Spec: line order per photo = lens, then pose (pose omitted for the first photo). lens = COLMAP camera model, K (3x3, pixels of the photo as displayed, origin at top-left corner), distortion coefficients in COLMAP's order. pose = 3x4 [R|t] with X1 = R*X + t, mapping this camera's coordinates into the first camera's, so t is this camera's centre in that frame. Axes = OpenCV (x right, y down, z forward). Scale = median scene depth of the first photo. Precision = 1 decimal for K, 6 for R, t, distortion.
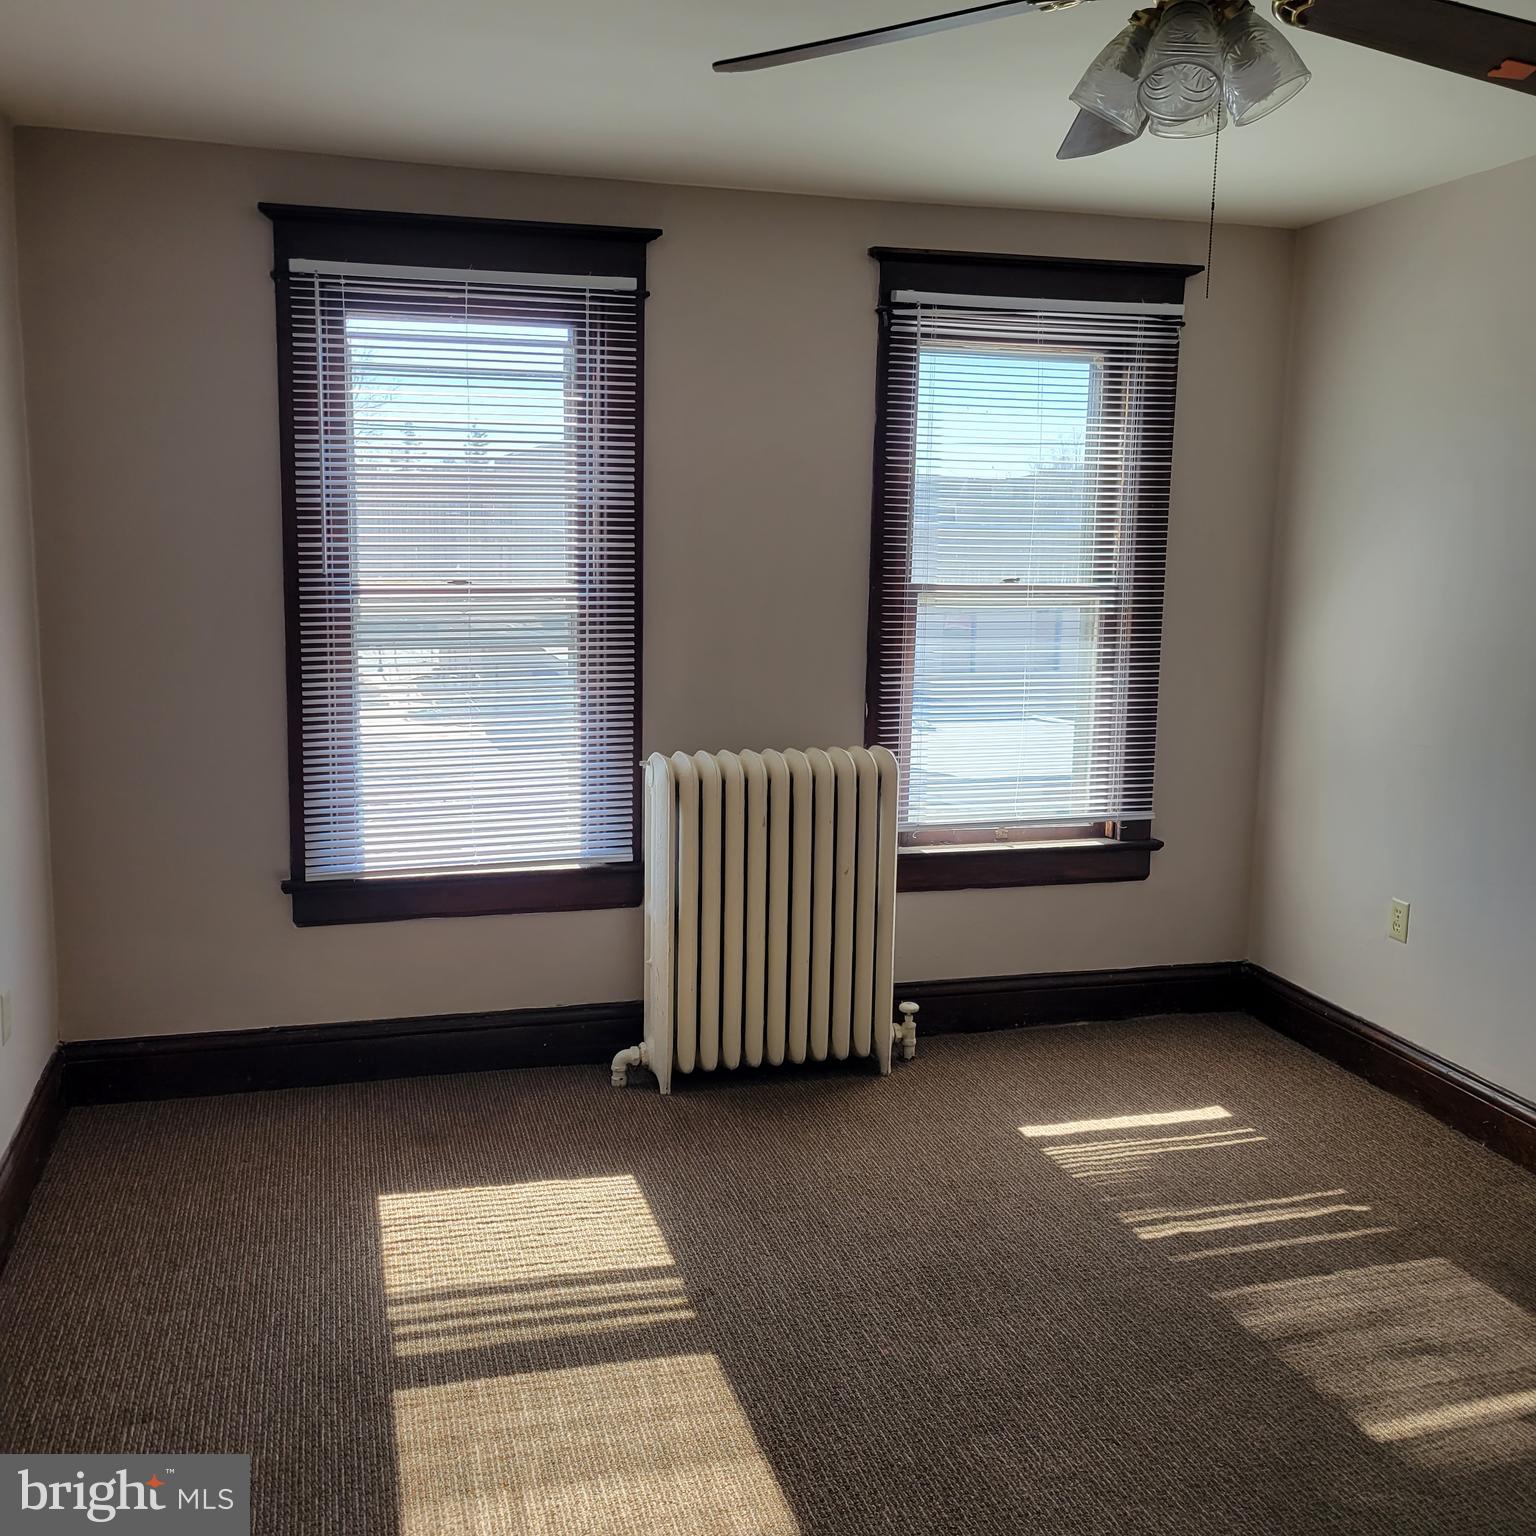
lens RADIAL K [[1536.2, 0, 759.5], [0, 1536.2, 762.5], [0, 0, 1]] dist [0.042084, 0.000000]
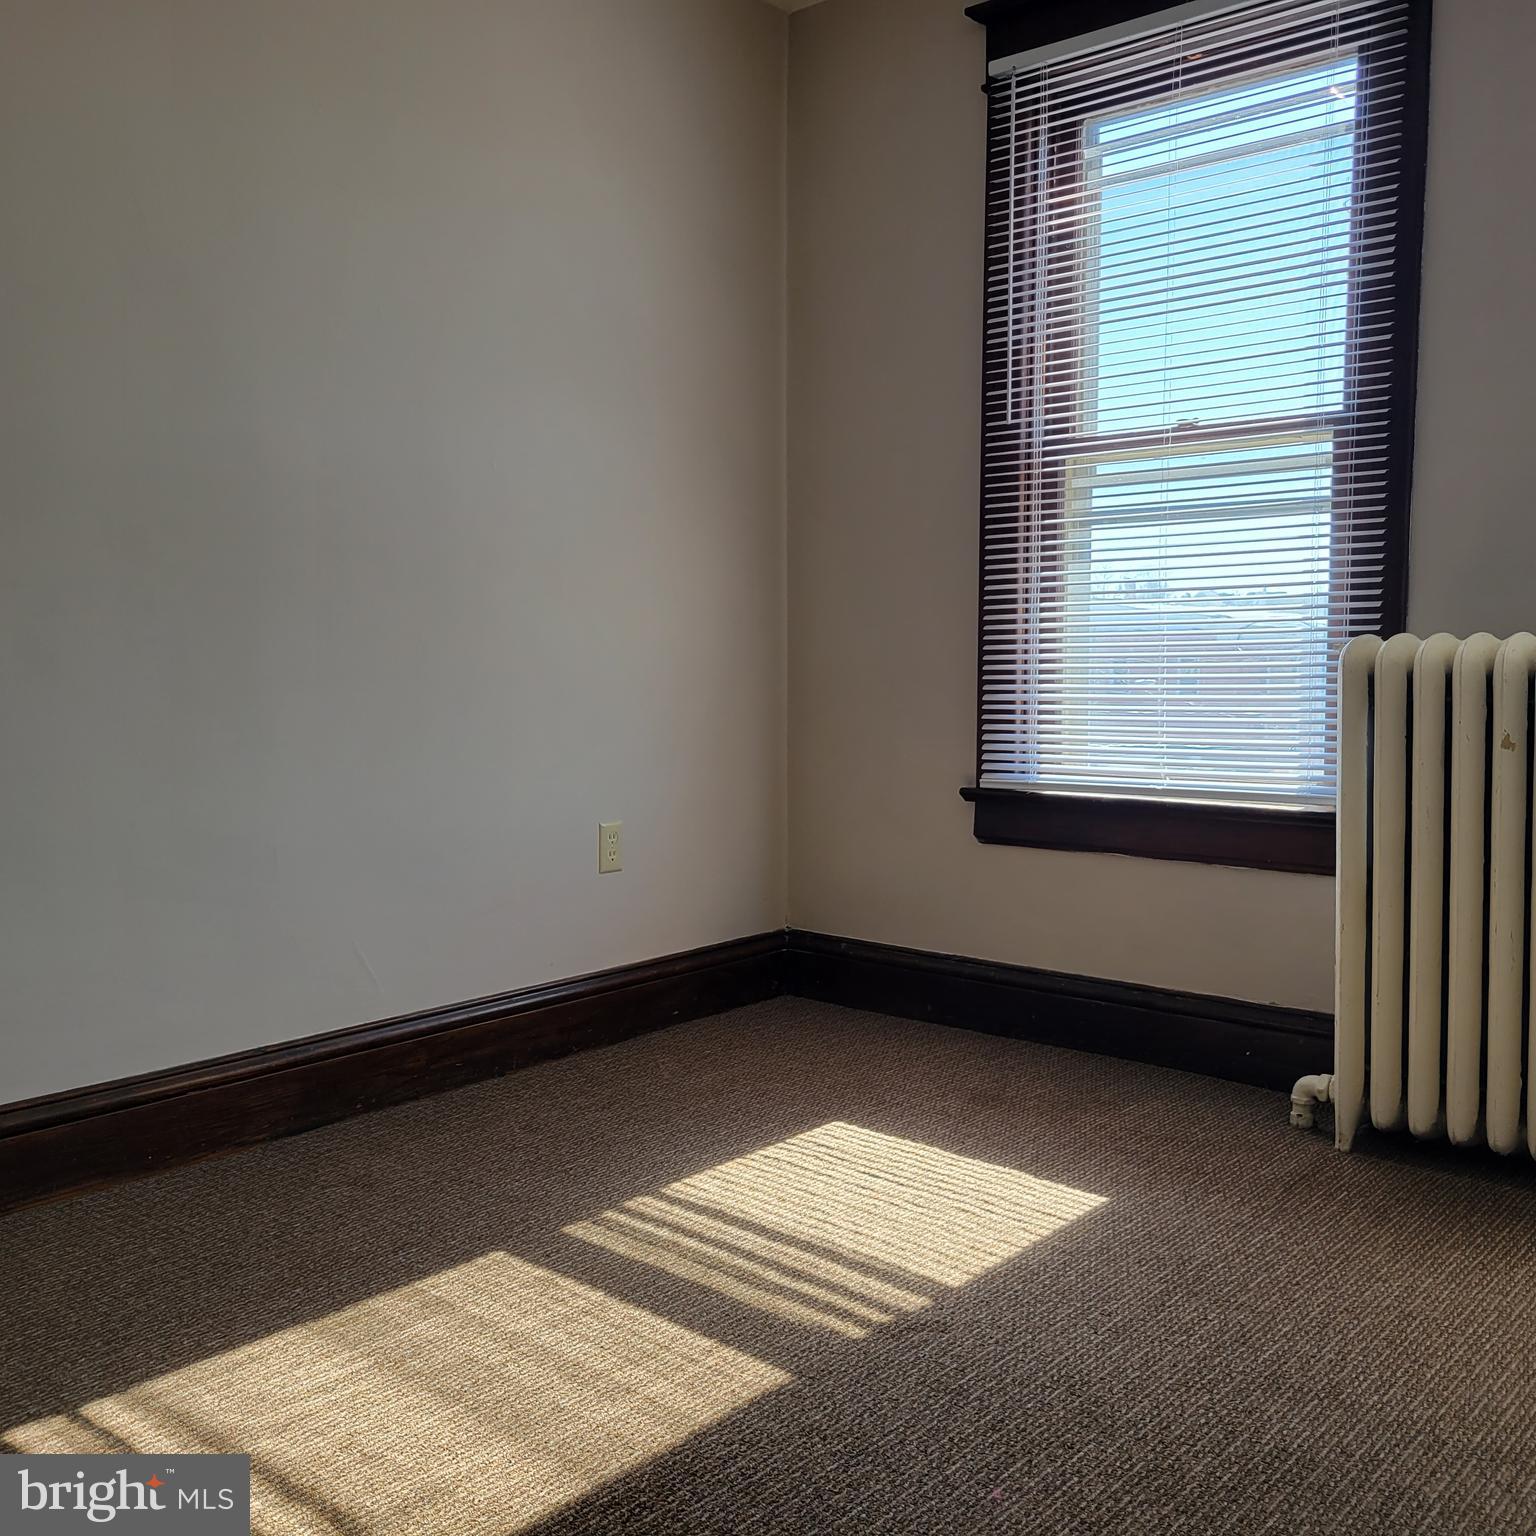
lens RADIAL K [[1536.2, 0, 762.9], [0, 1536.2, 773.3], [0, 0, 1]] dist [0.042084, 0.000000]
pose [[0.548136, 0.050067, -0.834889, 0.448767], [-0.116726, 0.993017, -0.017085, 0.123201], [0.828204, 0.106818, 0.550153, 0.533170]]
